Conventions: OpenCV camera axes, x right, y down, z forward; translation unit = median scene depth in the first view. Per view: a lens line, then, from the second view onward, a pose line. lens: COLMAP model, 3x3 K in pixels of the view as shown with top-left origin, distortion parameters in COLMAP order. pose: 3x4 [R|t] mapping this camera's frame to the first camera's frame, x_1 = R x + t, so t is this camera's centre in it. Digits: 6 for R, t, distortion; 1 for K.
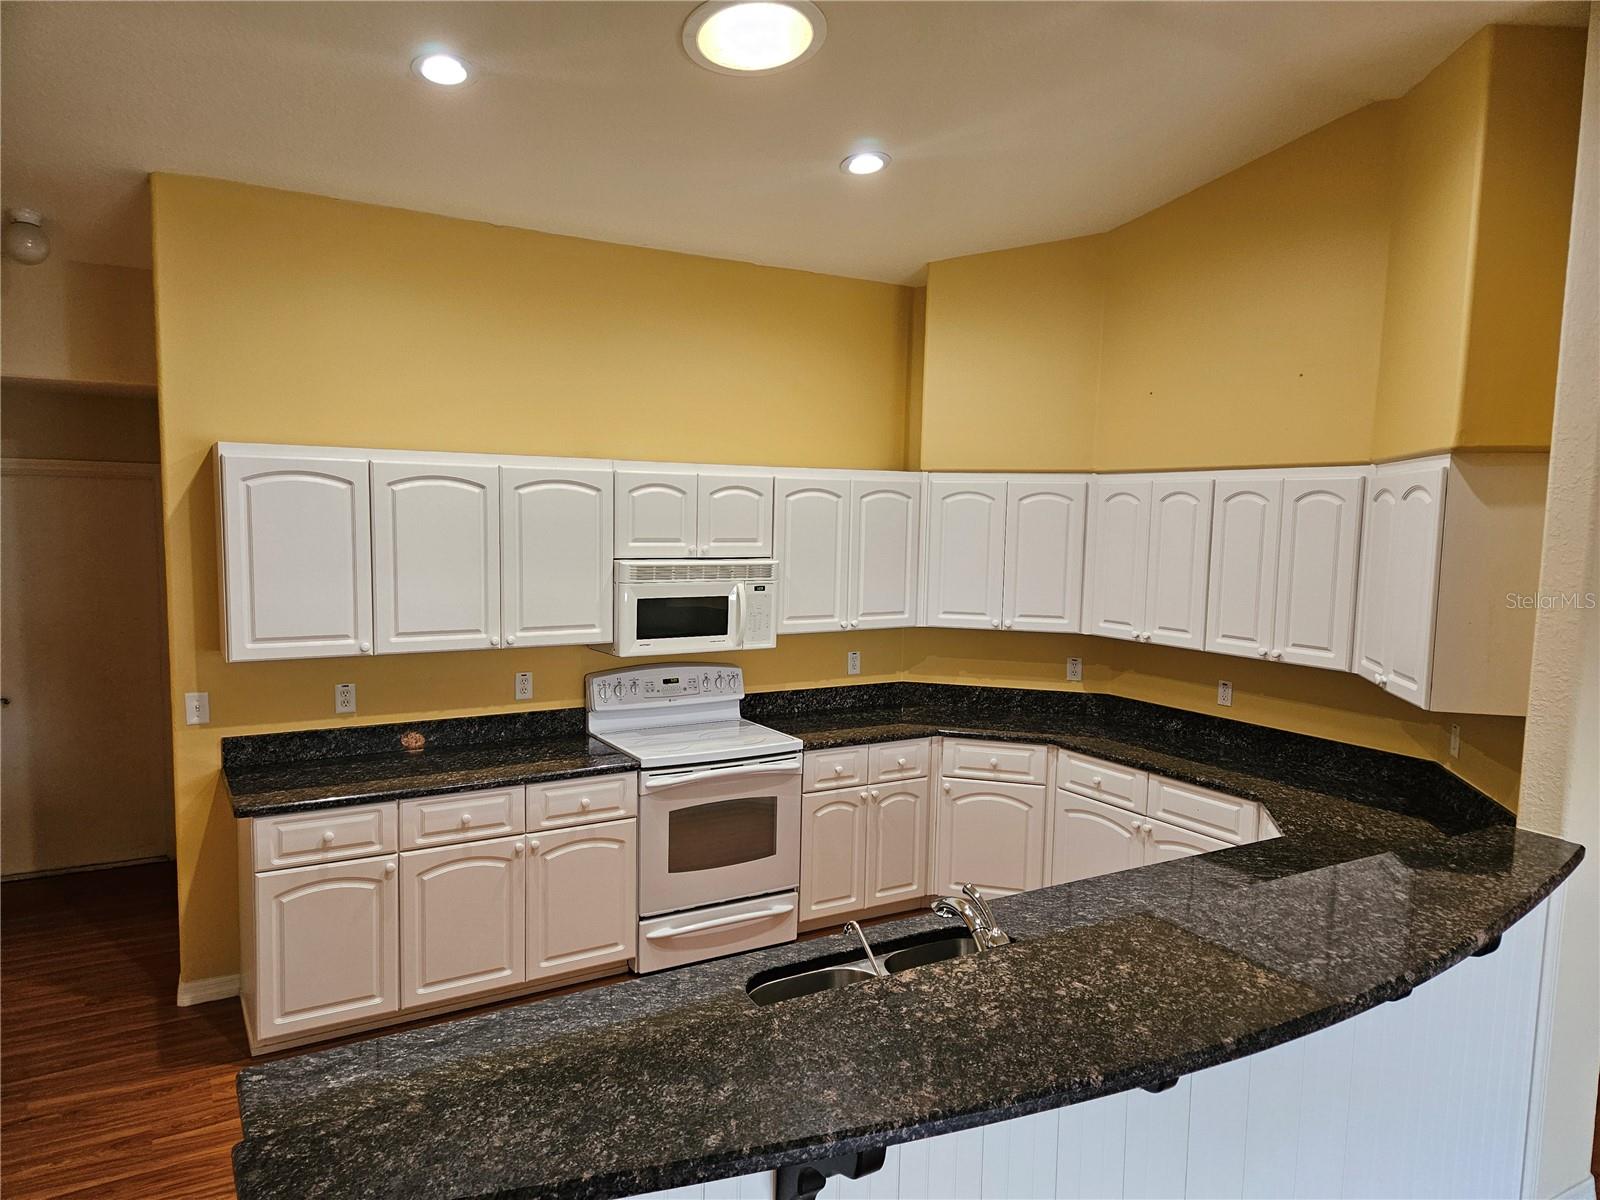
lens RADIAL K [[1070.5, 0, 789.2], [0, 1070.5, 609.8], [0, 0, 1]] dist [0.068161, -0.049928]
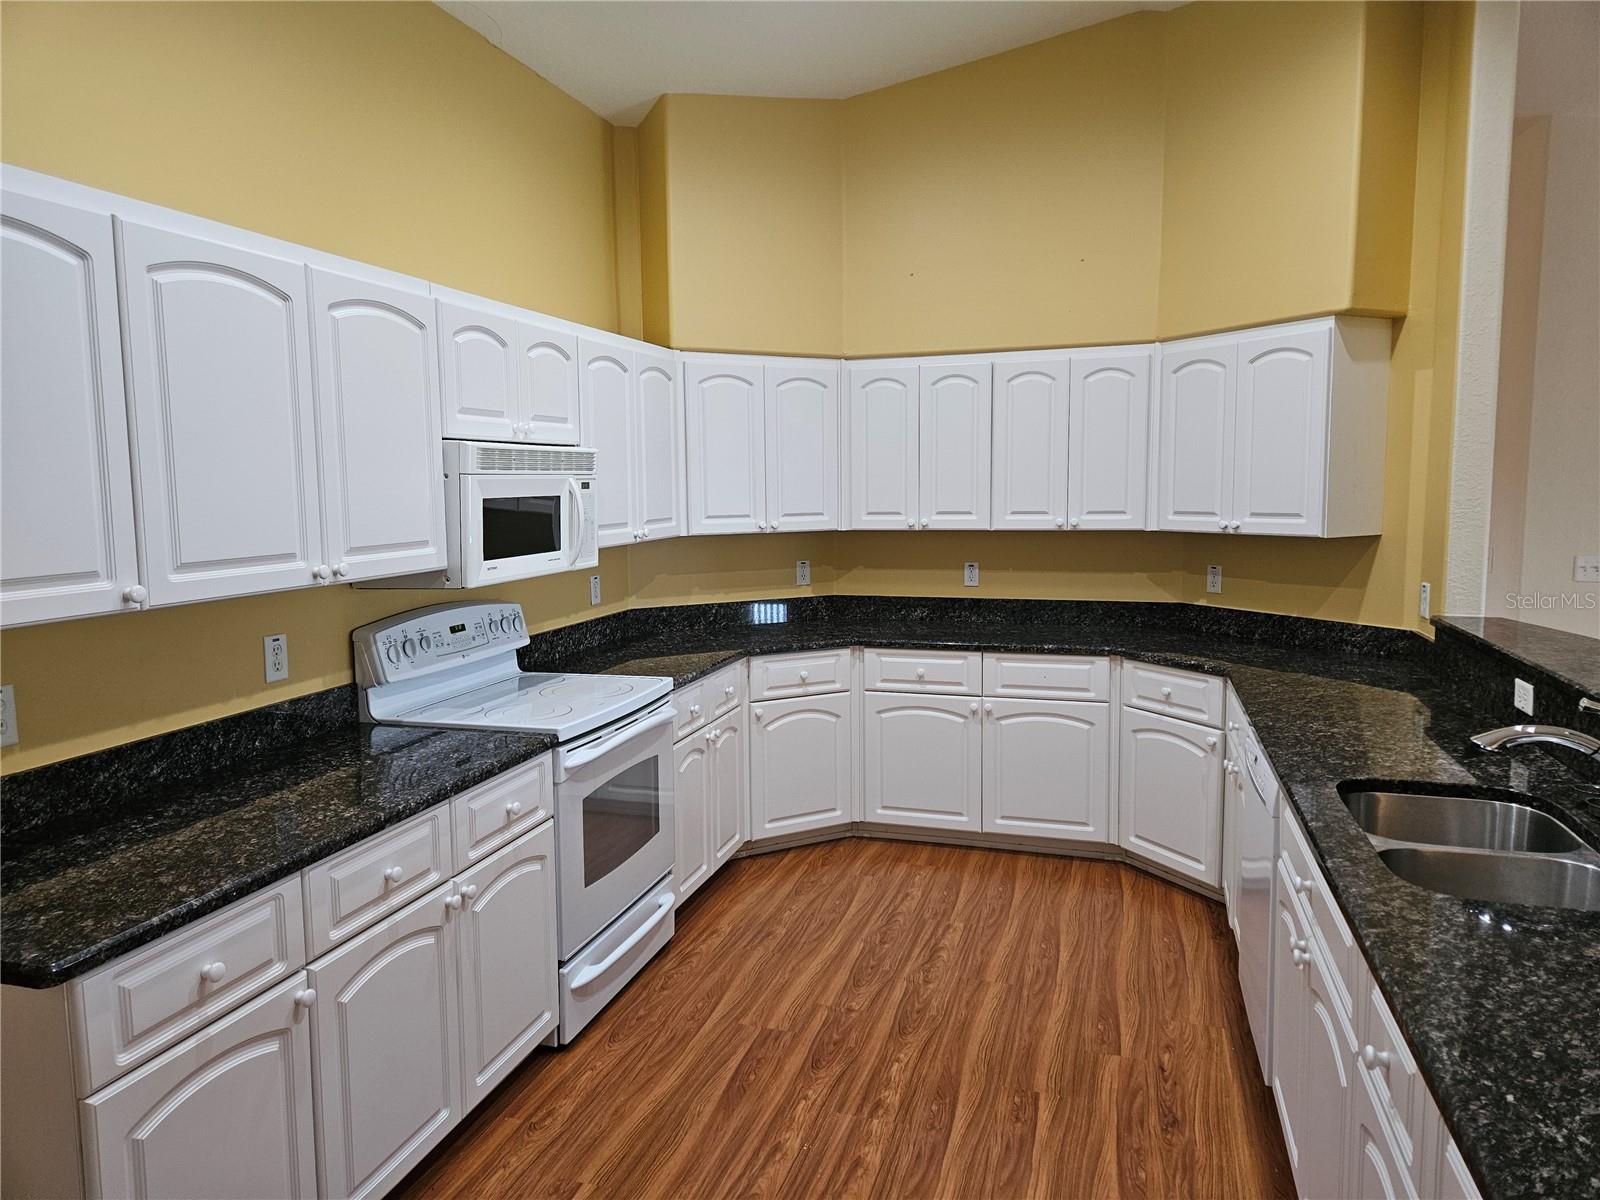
lens RADIAL K [[1070.5, 0, 802.0], [0, 1070.5, 588.6], [0, 0, 1]] dist [0.068161, -0.049928]
pose [[0.732588, -0.095150, 0.673989, -0.453025], [0.088308, 0.995099, 0.044497, 0.032983], [-0.674919, 0.026921, 0.737400, 0.379446]]
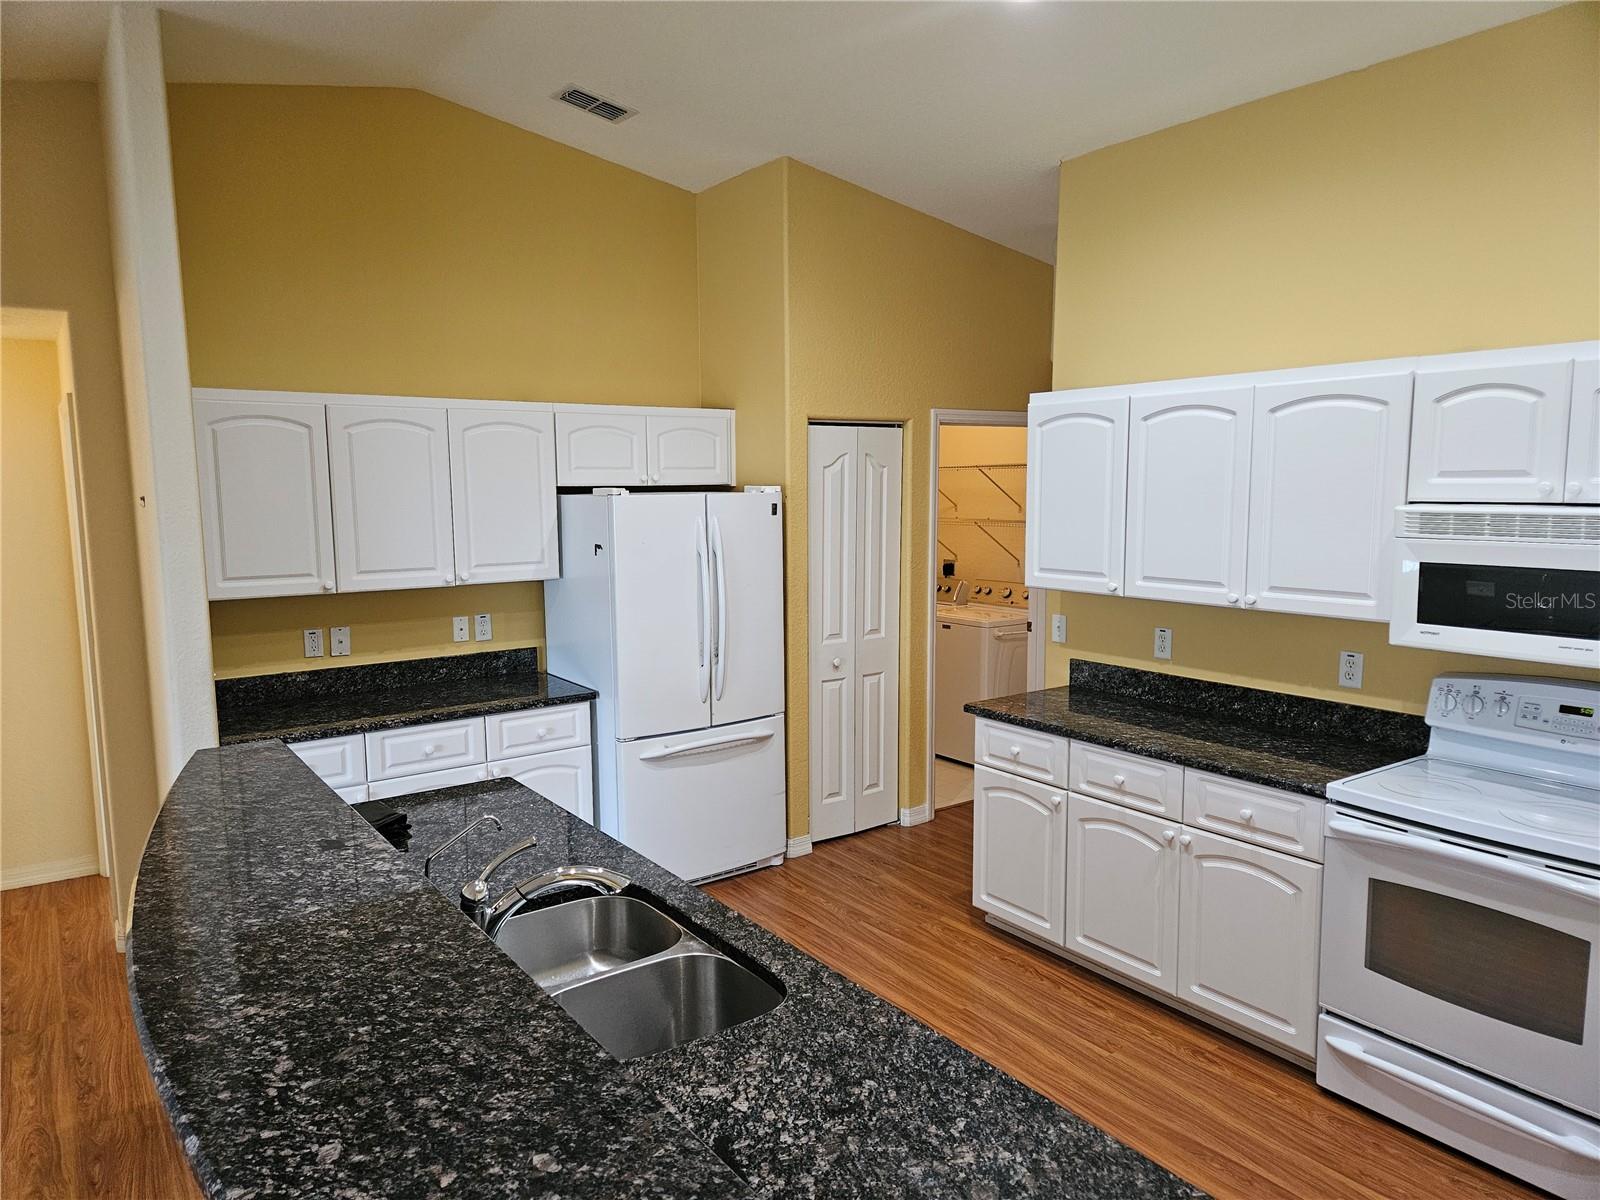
lens RADIAL K [[1070.5, 0, 783.9], [0, 1070.5, 606.5], [0, 0, 1]] dist [0.068161, -0.049928]
pose [[0.079257, 0.099854, -0.991840, 0.506496], [-0.084051, 0.992097, 0.093163, -0.012891], [0.993304, 0.075981, 0.087024, 0.551493]]
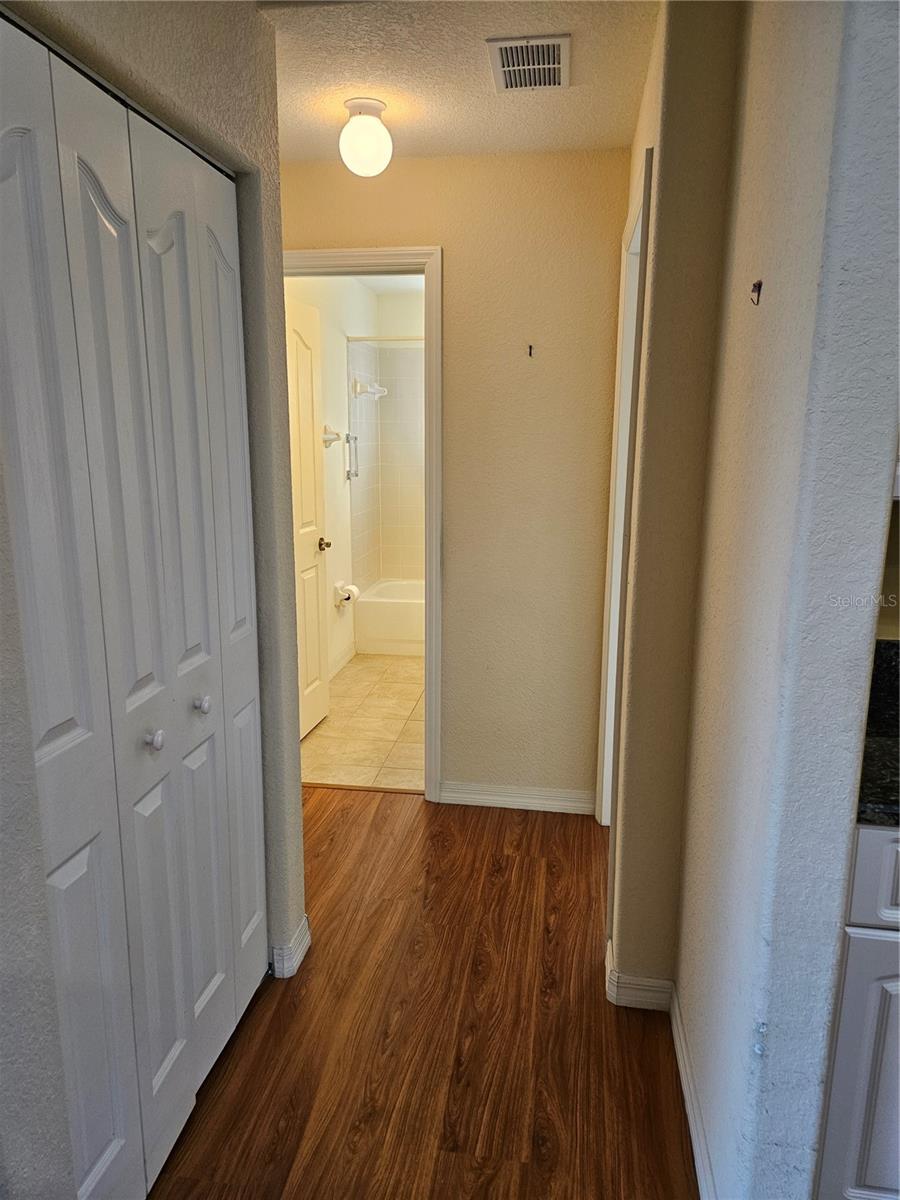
lens RADIAL K [[802.9, 0, 445.5], [0, 802.9, 602.0], [0, 0, 1]] dist [0.068161, -0.049928]
pose [[-0.632412, 0.140003, -0.761876, -0.040364], [-0.092096, 0.962967, 0.253403, 0.074131], [0.769138, 0.230421, -0.596098, 0.250149]]
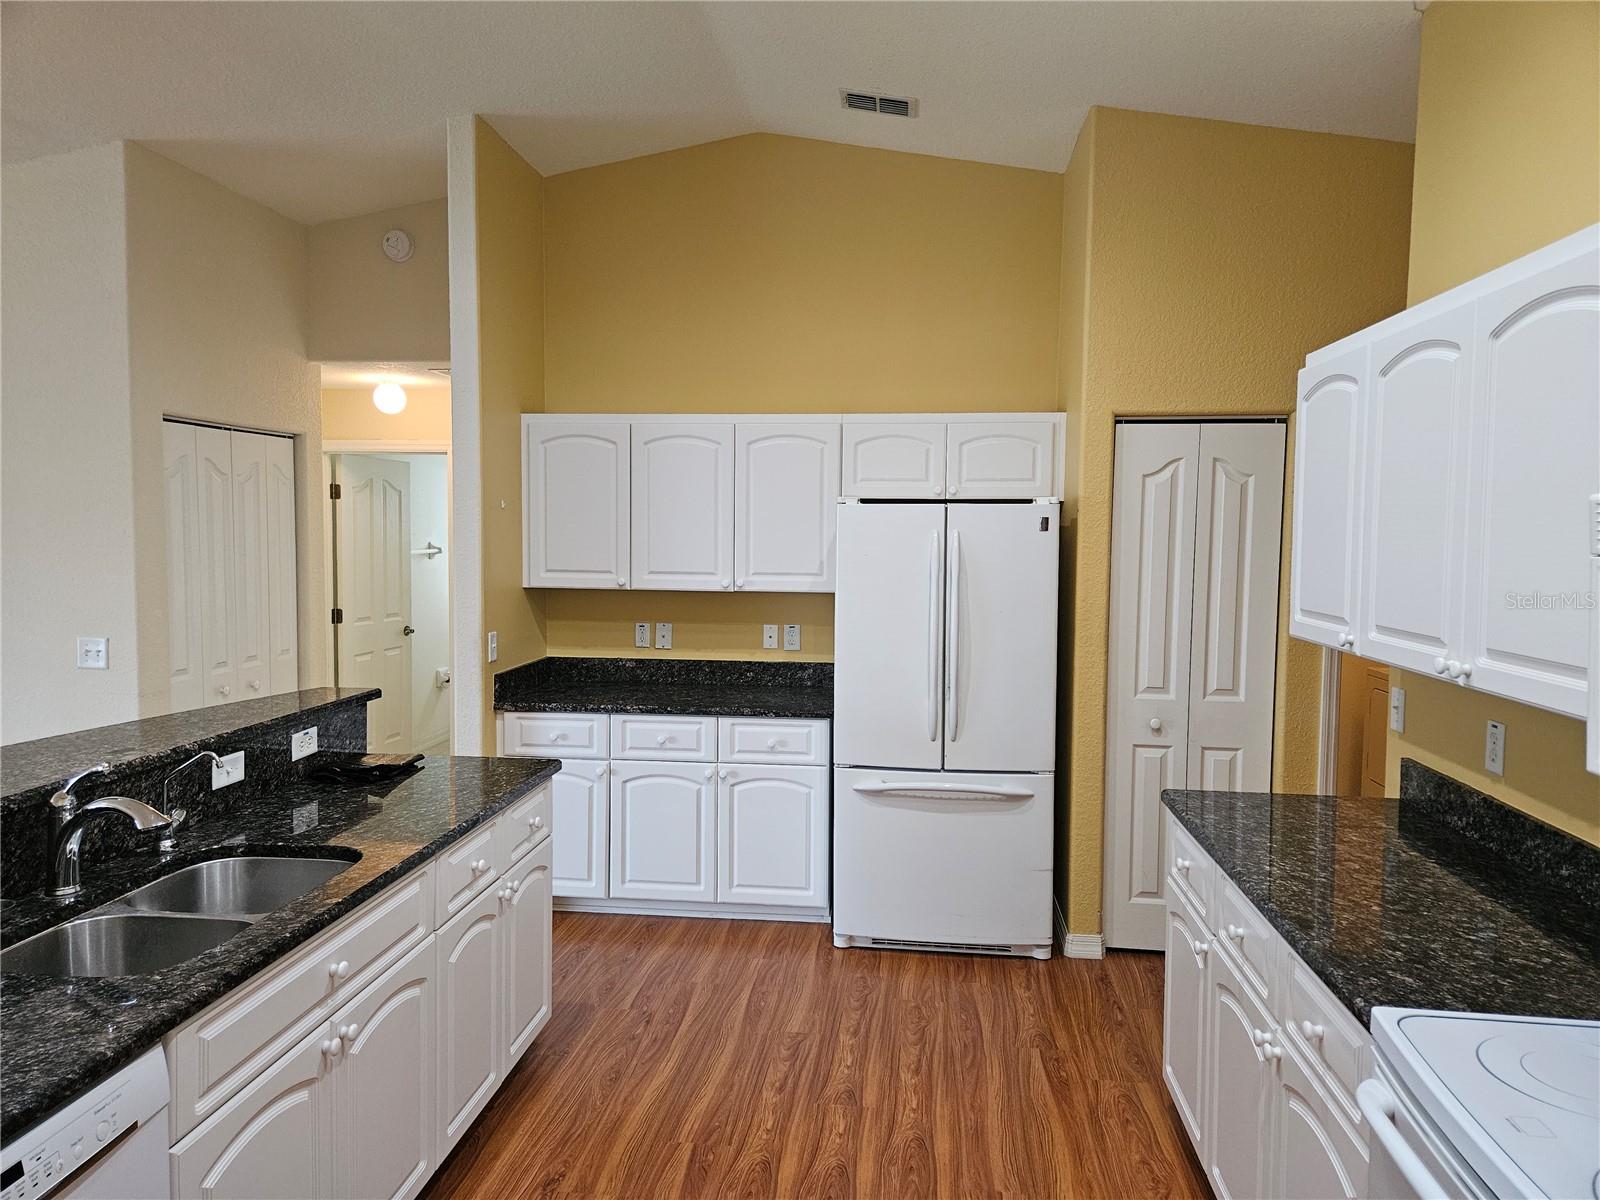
lens RADIAL K [[1070.5, 0, 787.1], [0, 1070.5, 586.8], [0, 0, 1]] dist [0.068161, -0.049928]
pose [[-0.612941, 0.019782, -0.789881, 0.276266], [-0.094667, 0.990647, 0.098271, -0.024764], [0.784437, 0.135010, -0.605335, 1.006945]]
